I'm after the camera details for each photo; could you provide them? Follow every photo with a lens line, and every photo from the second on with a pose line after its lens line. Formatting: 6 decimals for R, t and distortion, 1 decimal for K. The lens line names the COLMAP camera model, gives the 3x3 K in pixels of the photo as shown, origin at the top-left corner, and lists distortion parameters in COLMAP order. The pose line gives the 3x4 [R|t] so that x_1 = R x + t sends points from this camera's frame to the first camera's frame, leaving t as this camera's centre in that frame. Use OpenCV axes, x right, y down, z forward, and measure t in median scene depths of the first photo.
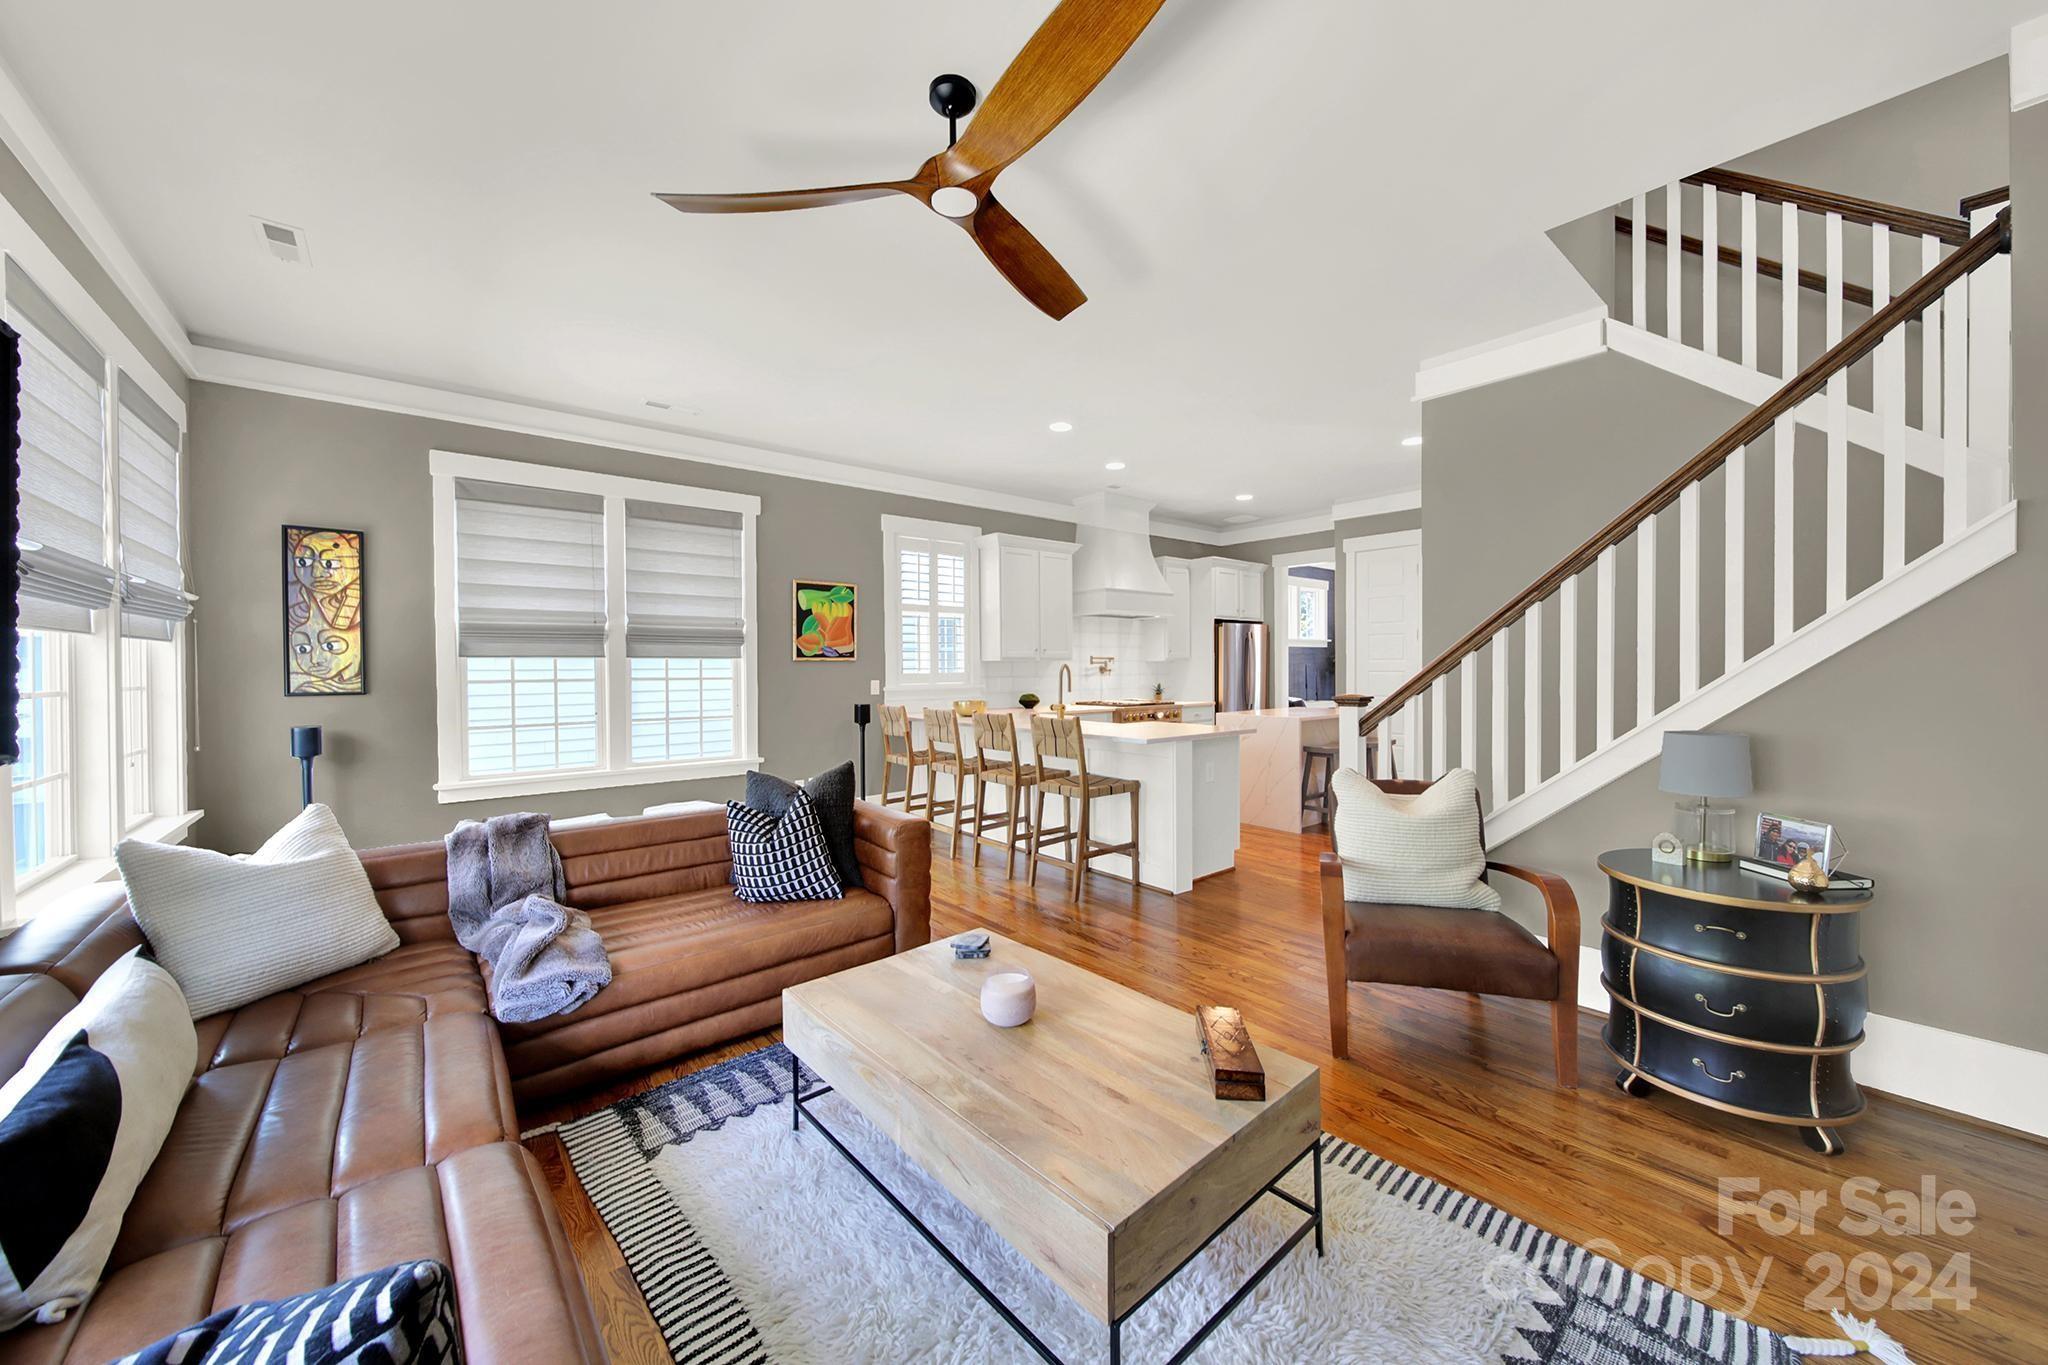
lens RADIAL K [[745.2, 0, 1015.9], [0, 745.2, 664.8], [0, 0, 1]] dist [-0.000843, -0.000512]
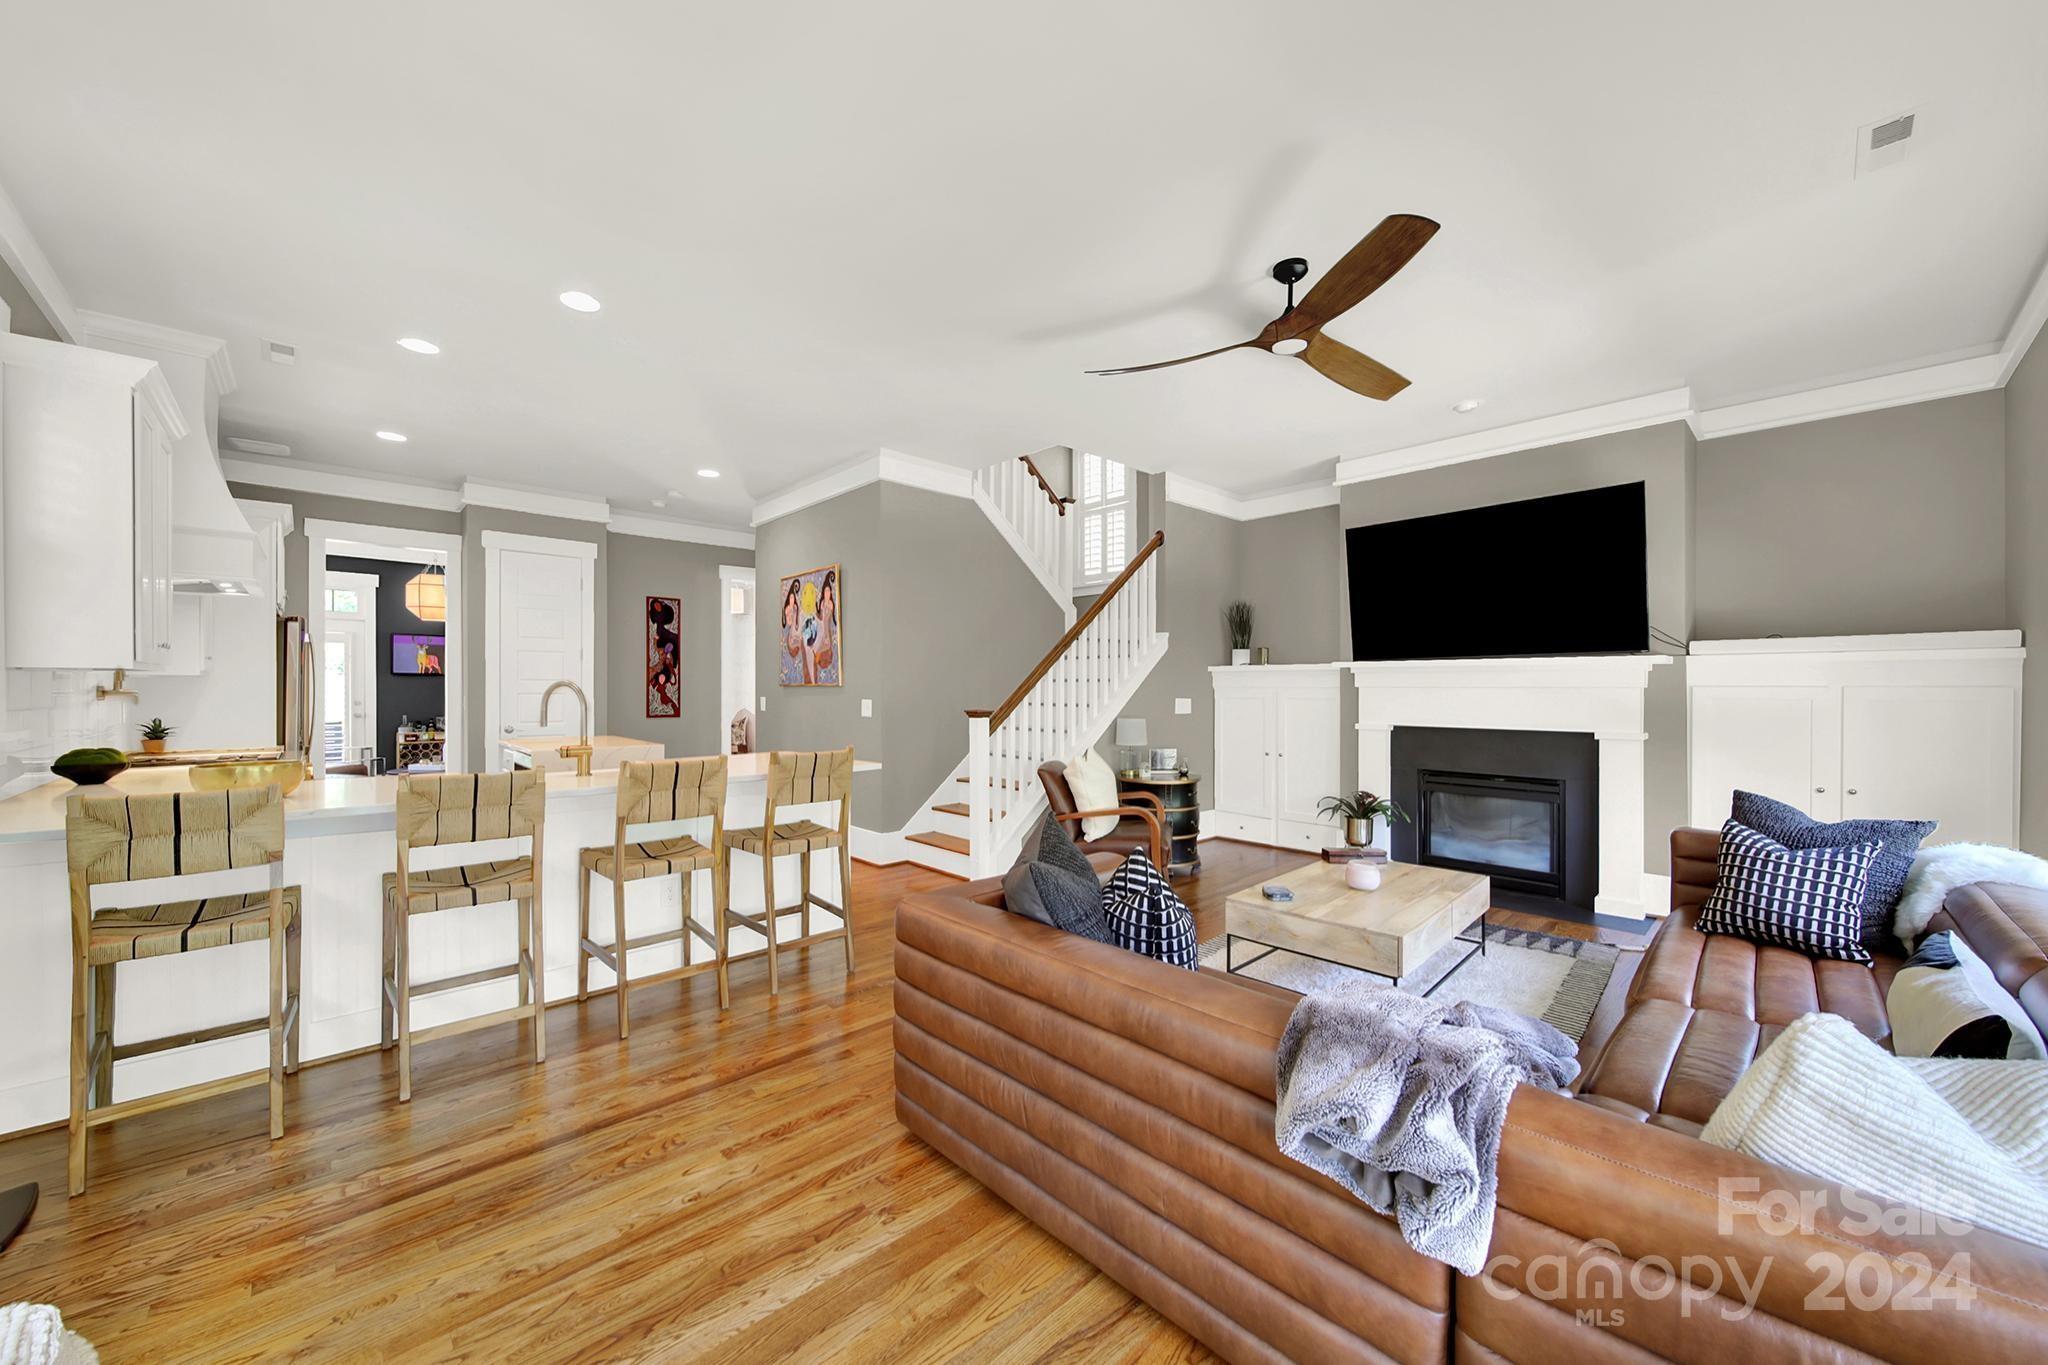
lens RADIAL K [[745.2, 0, 993.9], [0, 745.2, 693.5], [0, 0, 1]] dist [-0.000843, -0.000512]
pose [[-0.035690, -0.000323, 0.999363, -0.465518], [-0.005901, 0.999983, 0.000113, 0.005959], [-0.999346, -0.005893, -0.035691, 0.547544]]
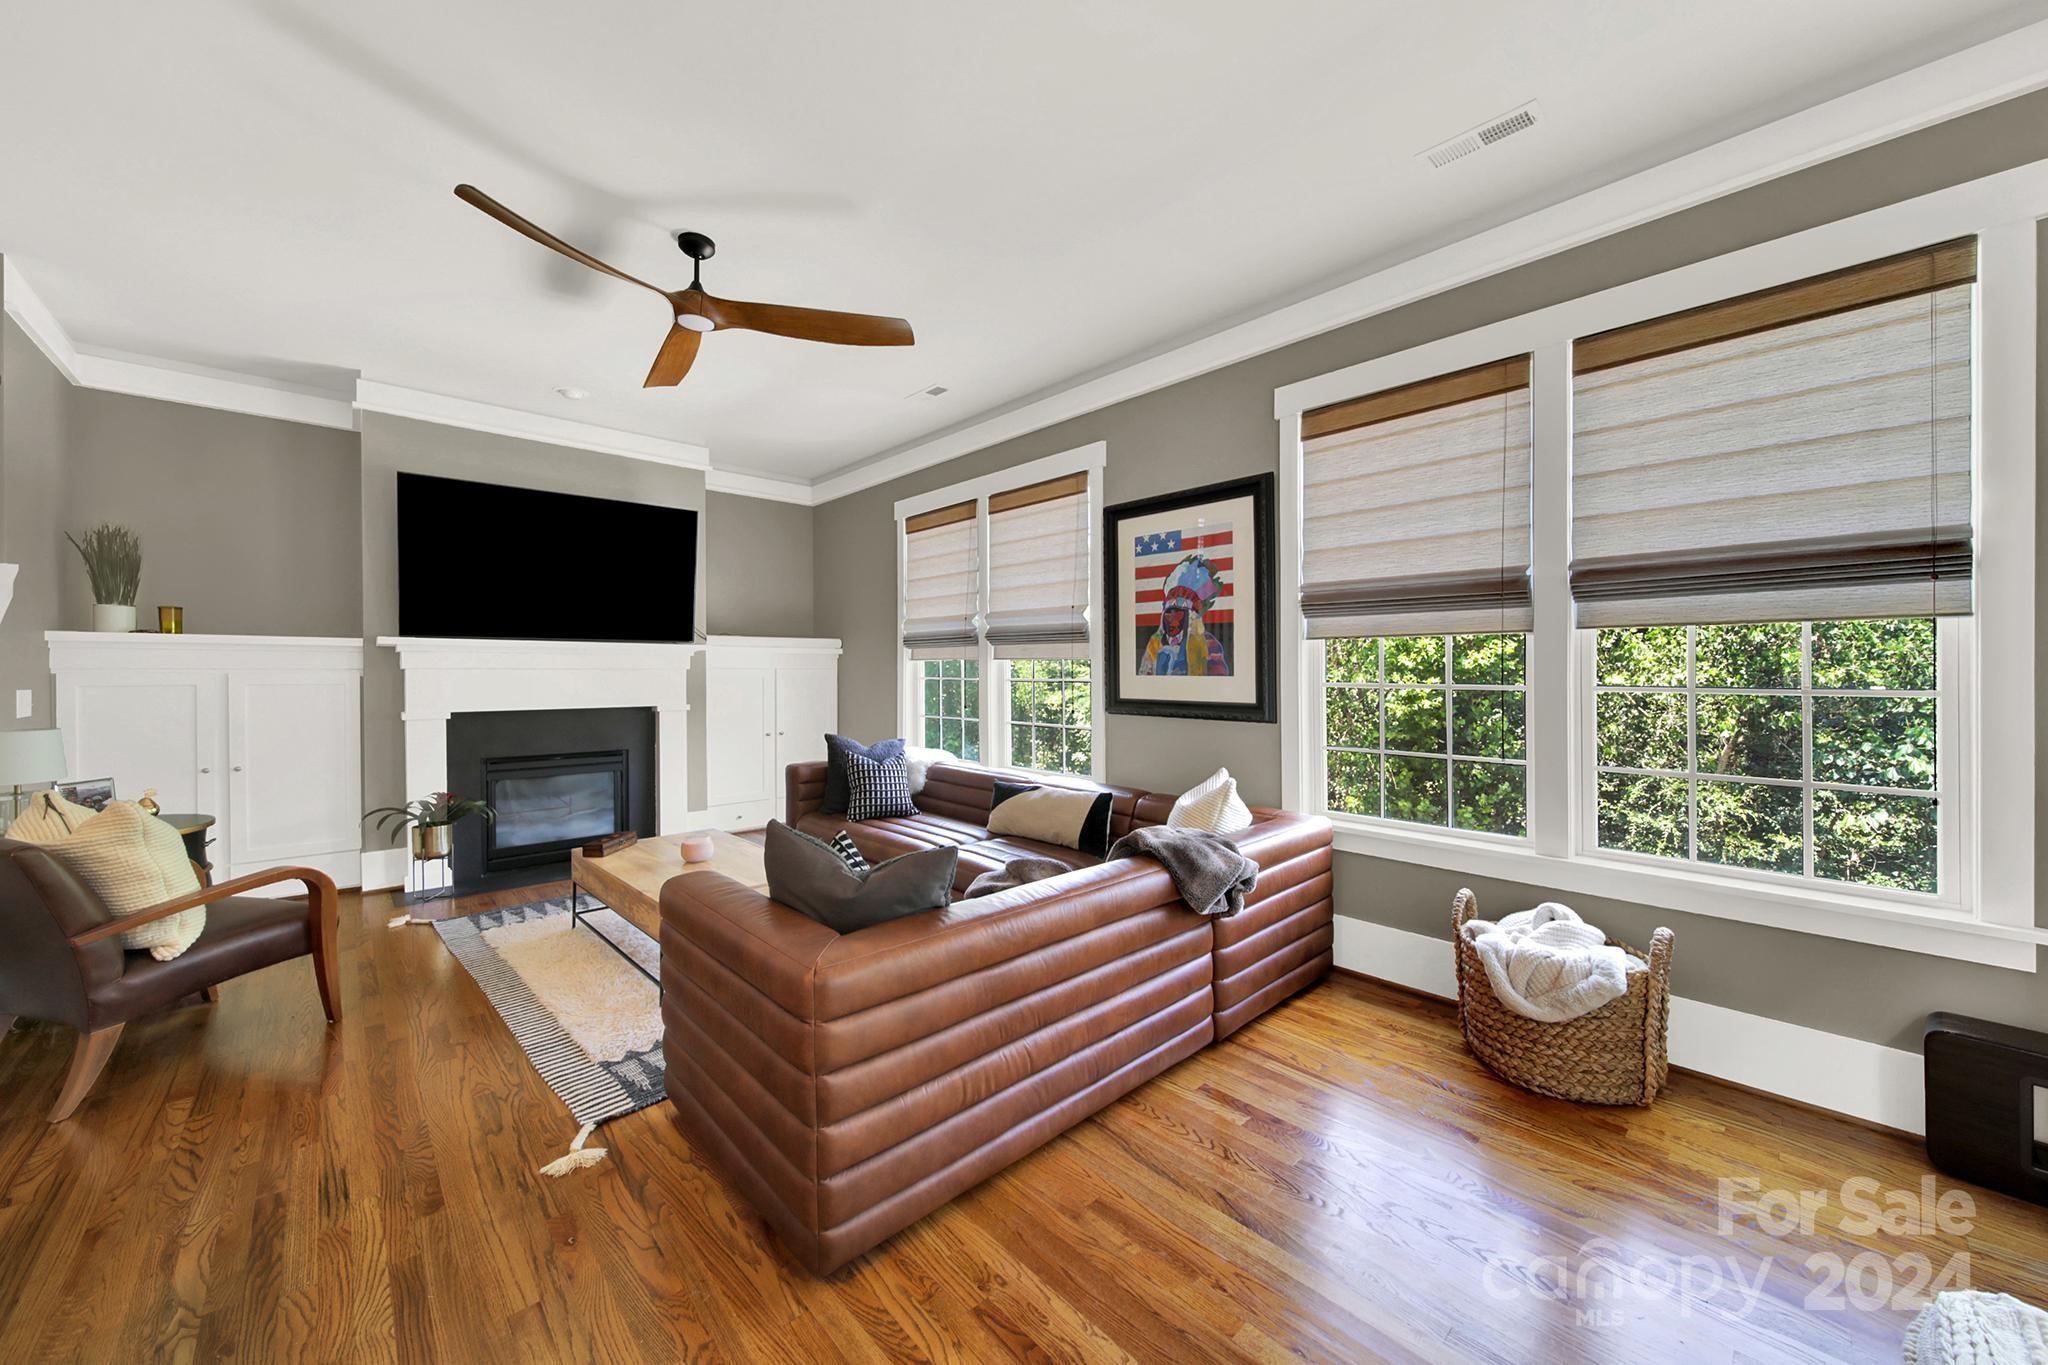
lens RADIAL K [[745.2, 0, 1035.1], [0, 745.2, 674.3], [0, 0, 1]] dist [-0.000843, -0.000512]
pose [[-0.998453, 0.007257, -0.055119, -0.195001], [0.007226, 0.999974, 0.000768, 0.005536], [0.055123, 0.000368, -0.998479, 0.809318]]
